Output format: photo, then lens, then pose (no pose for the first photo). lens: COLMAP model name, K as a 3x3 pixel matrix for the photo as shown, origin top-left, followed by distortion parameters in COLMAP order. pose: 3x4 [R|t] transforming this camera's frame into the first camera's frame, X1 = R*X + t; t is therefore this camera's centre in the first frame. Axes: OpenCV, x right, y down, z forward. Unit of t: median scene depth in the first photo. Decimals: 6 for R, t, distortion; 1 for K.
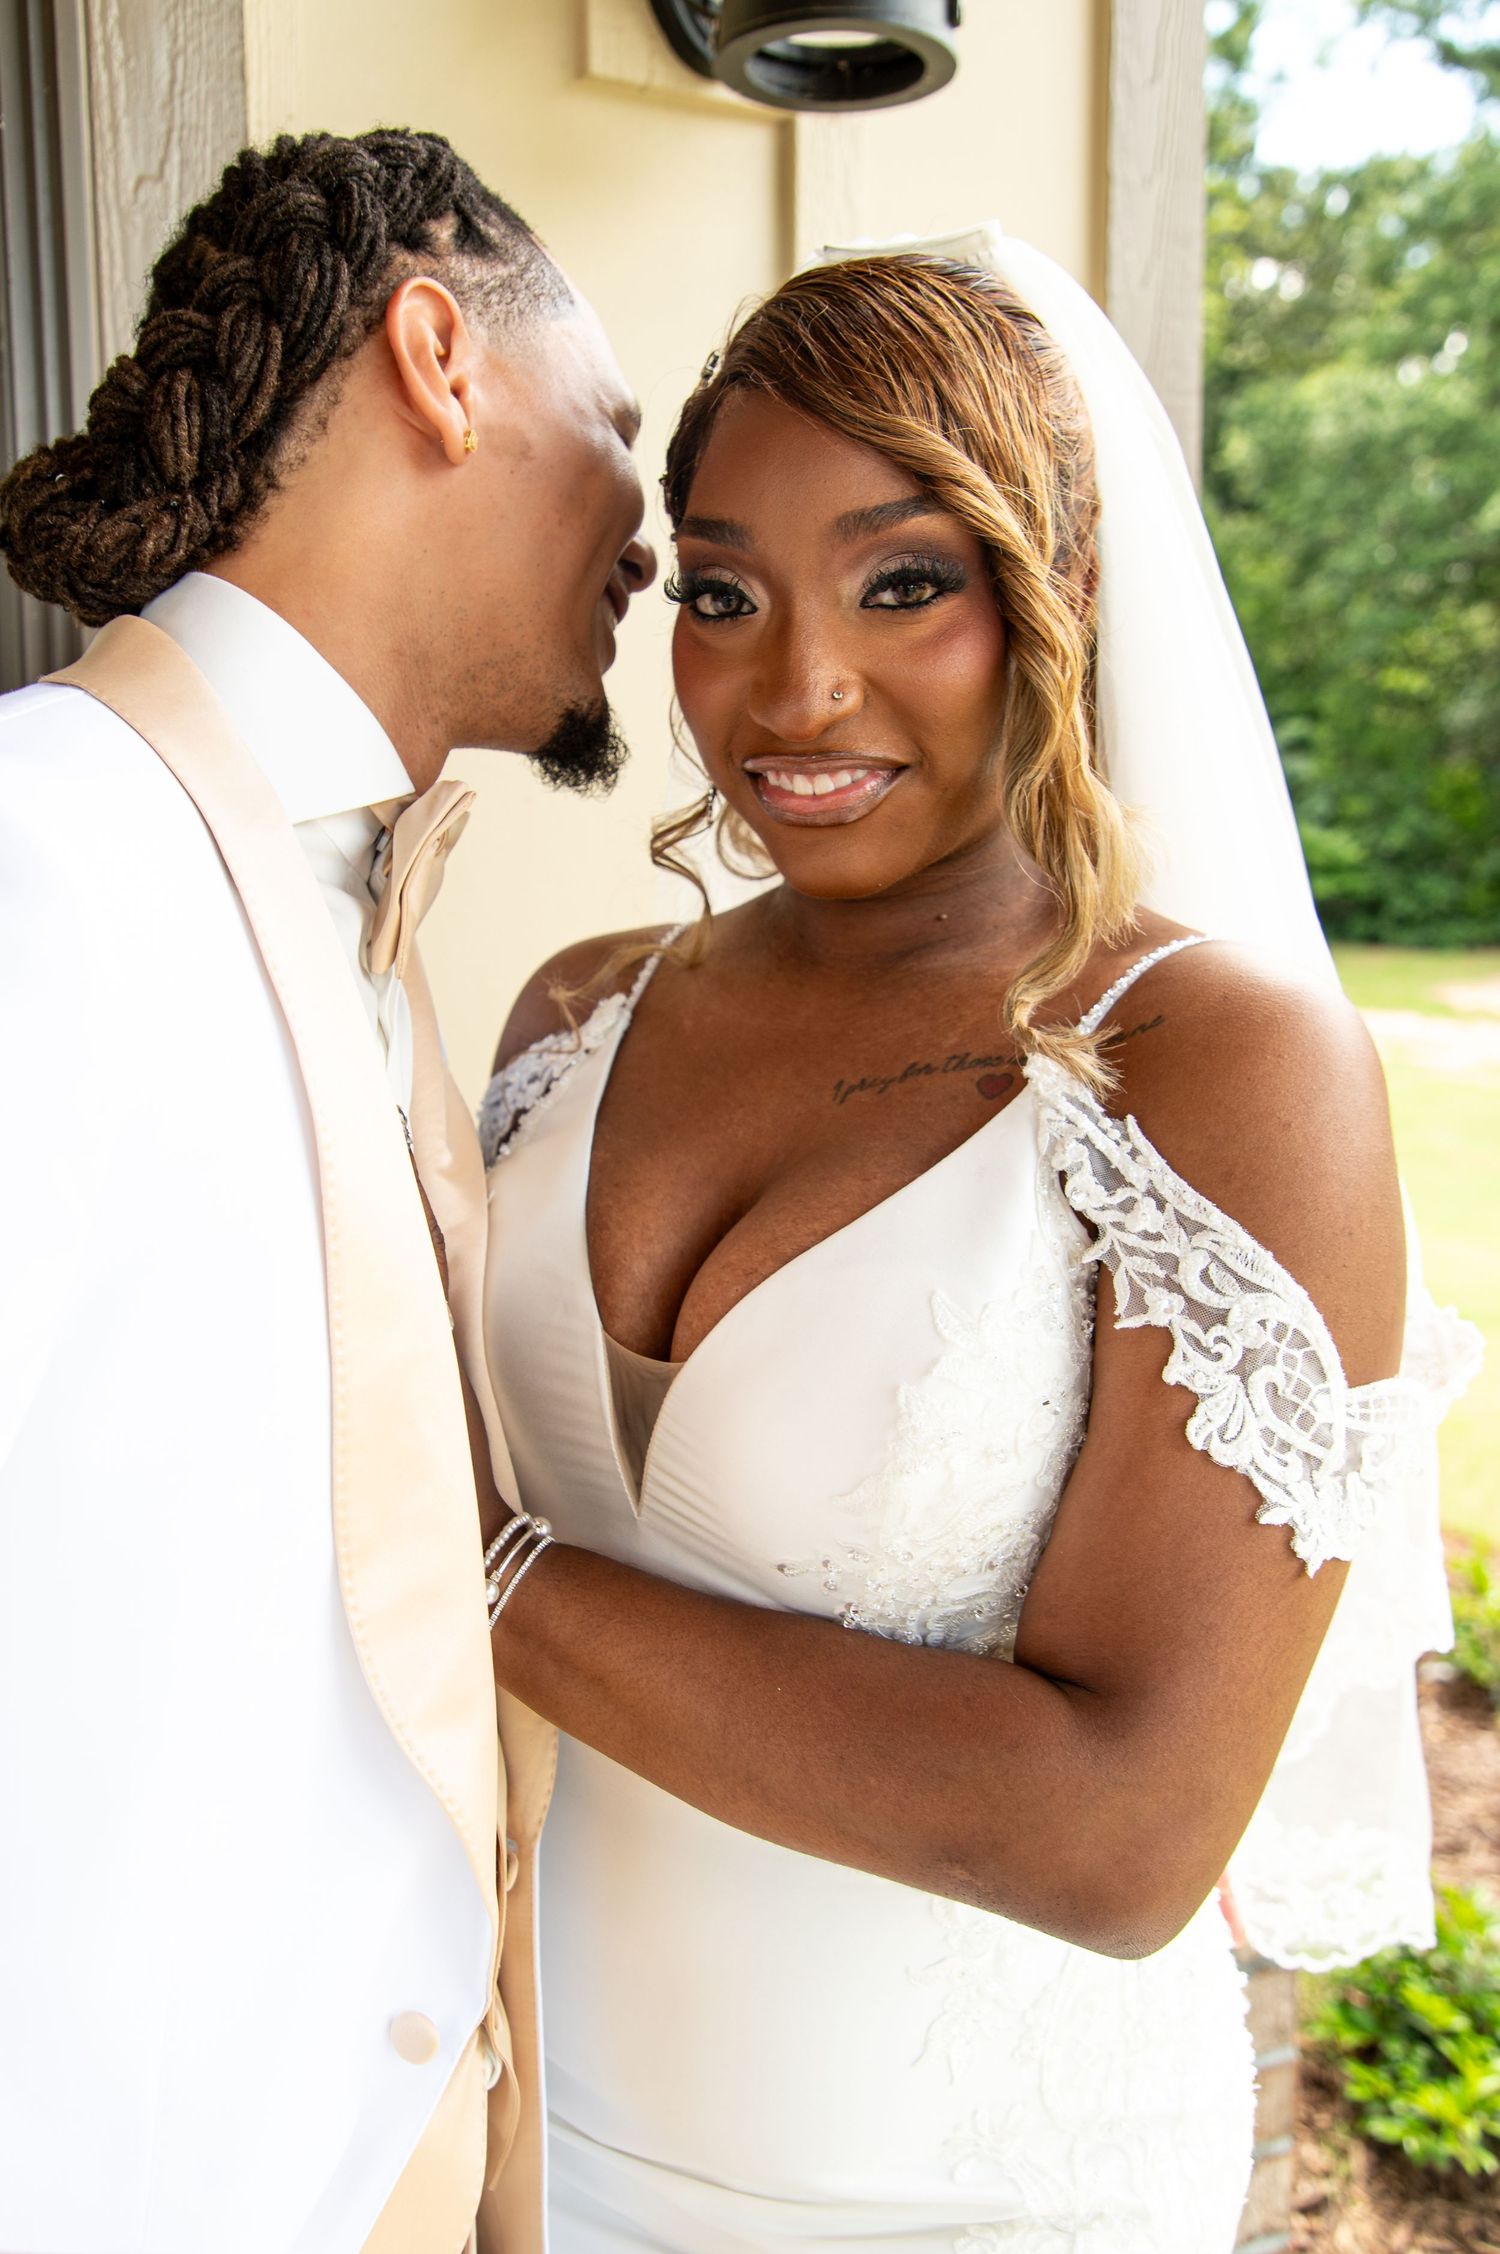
lens RADIAL K [[1915.2, 0, 751.1], [0, 1915.2, 1177.3], [0, 0, 1]] dist [0.041883, 0.009930]
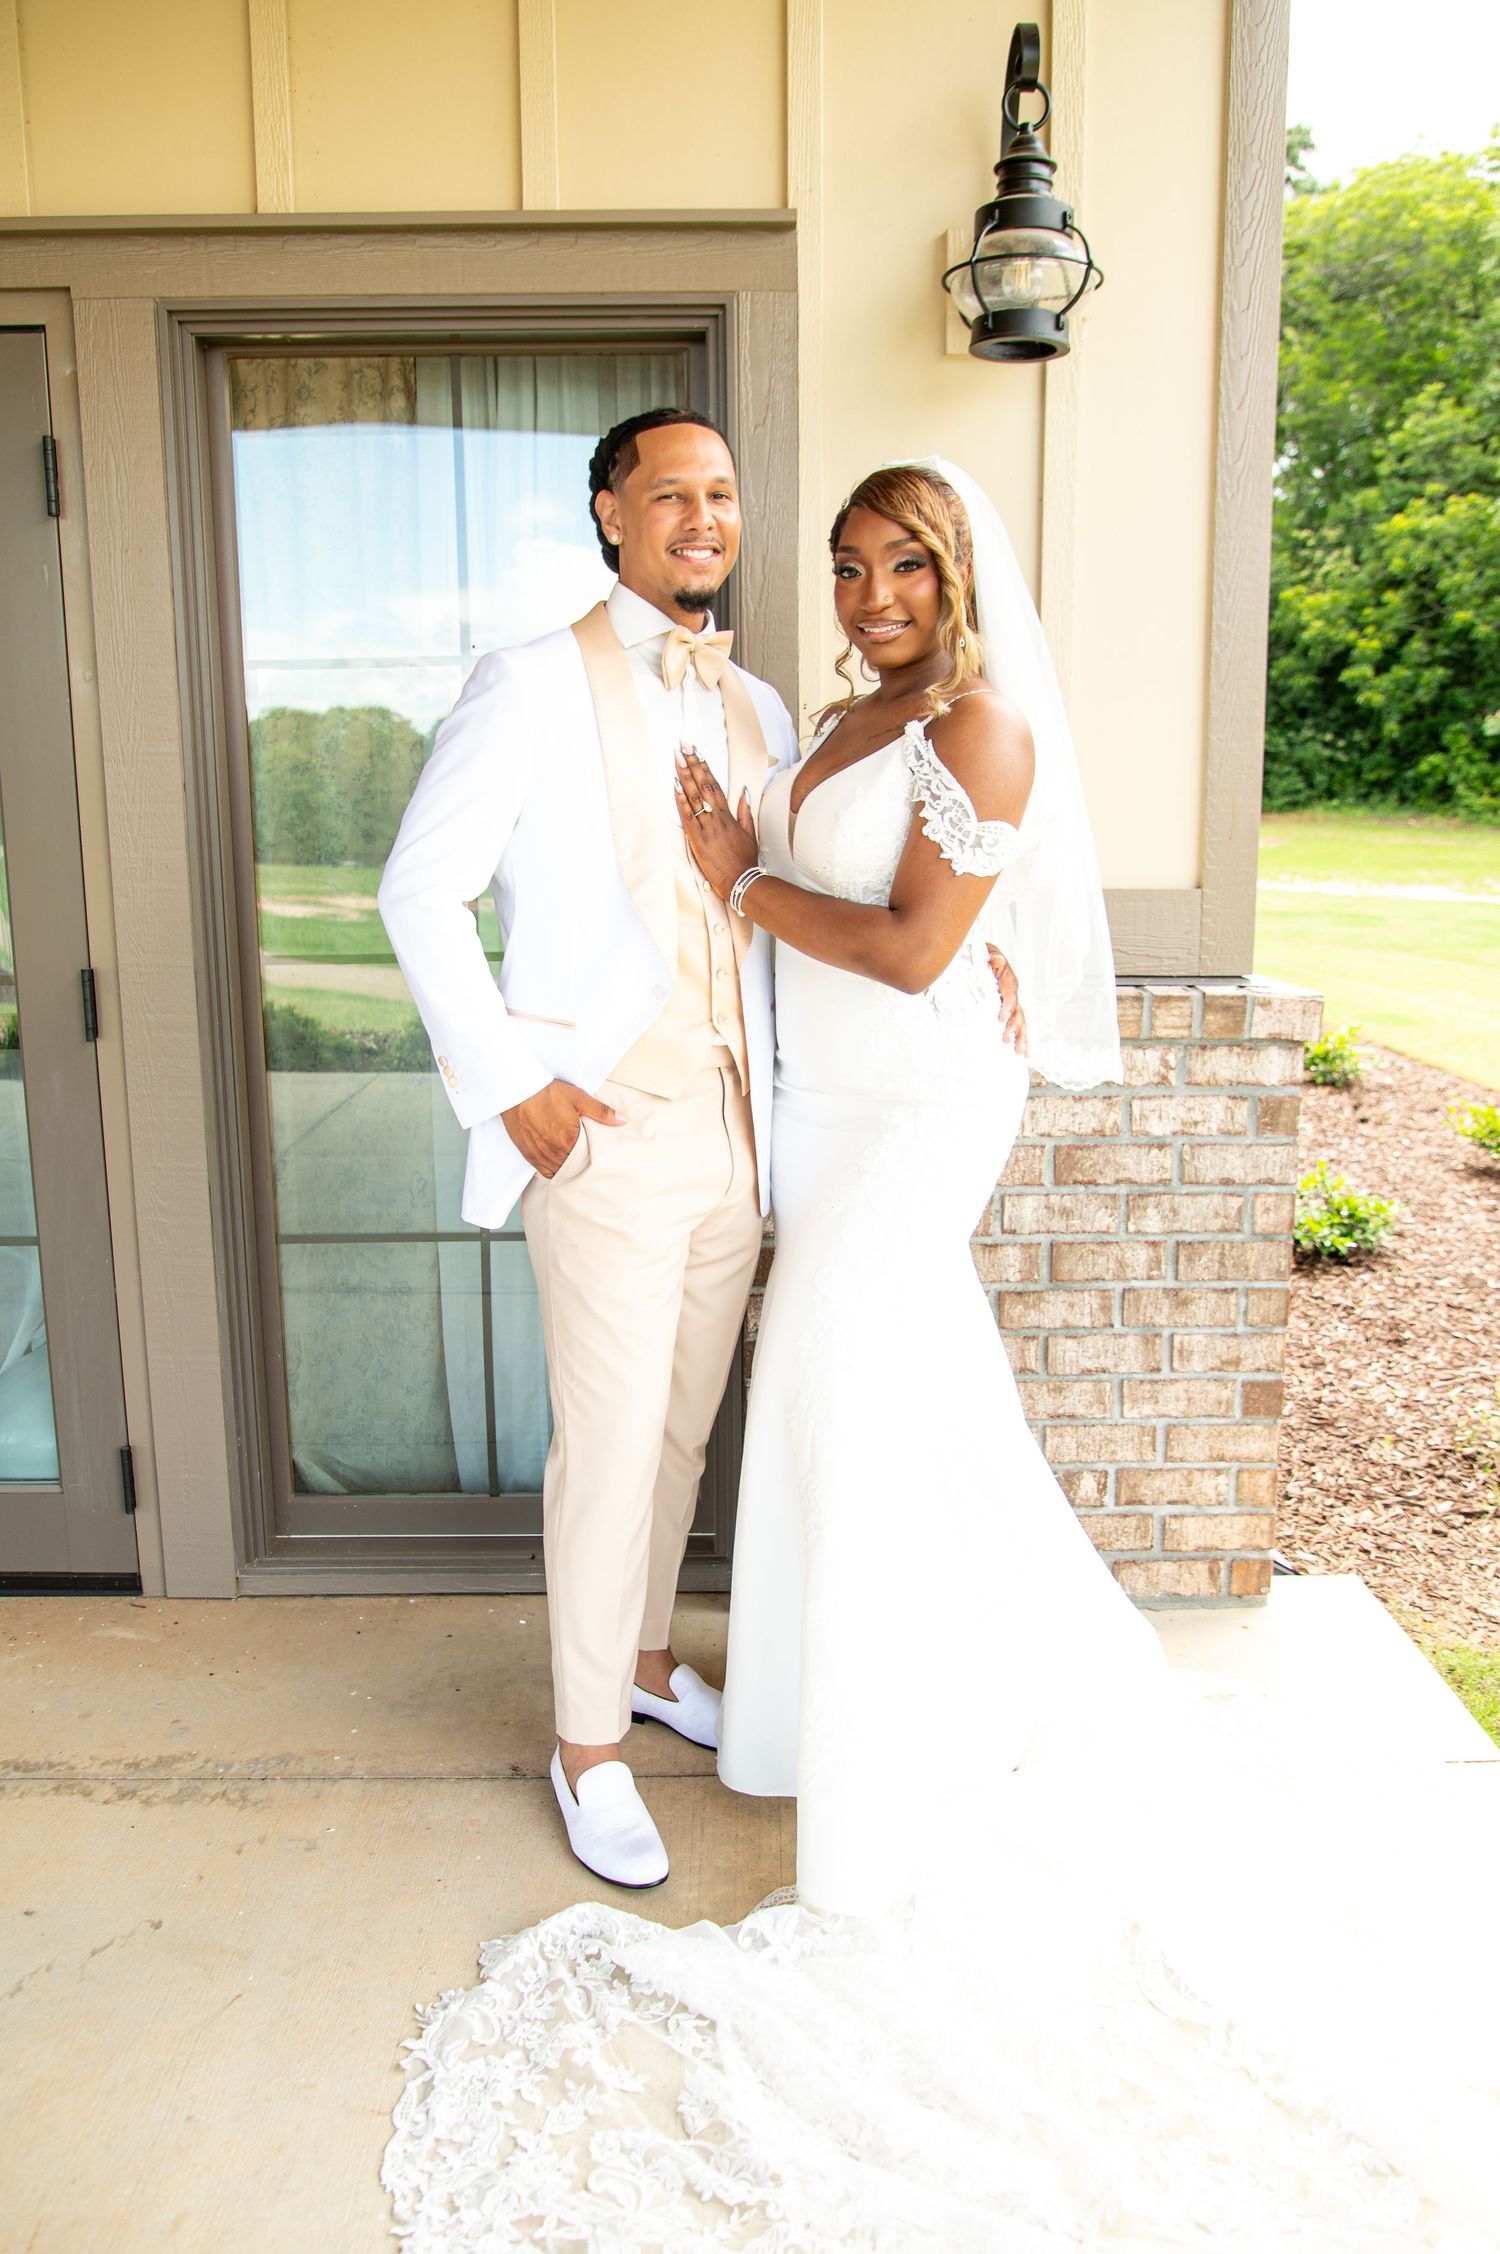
lens RADIAL K [[1648.4, 0, 759.1], [0, 1648.4, 1137.5], [0, 0, 1]] dist [-0.040599, 0.039401]
pose [[0.815977, 0.111878, -0.567155, 1.483675], [-0.089444, 0.993713, 0.067336, 0.447284], [0.571123, -0.004215, 0.820854, -1.304105]]
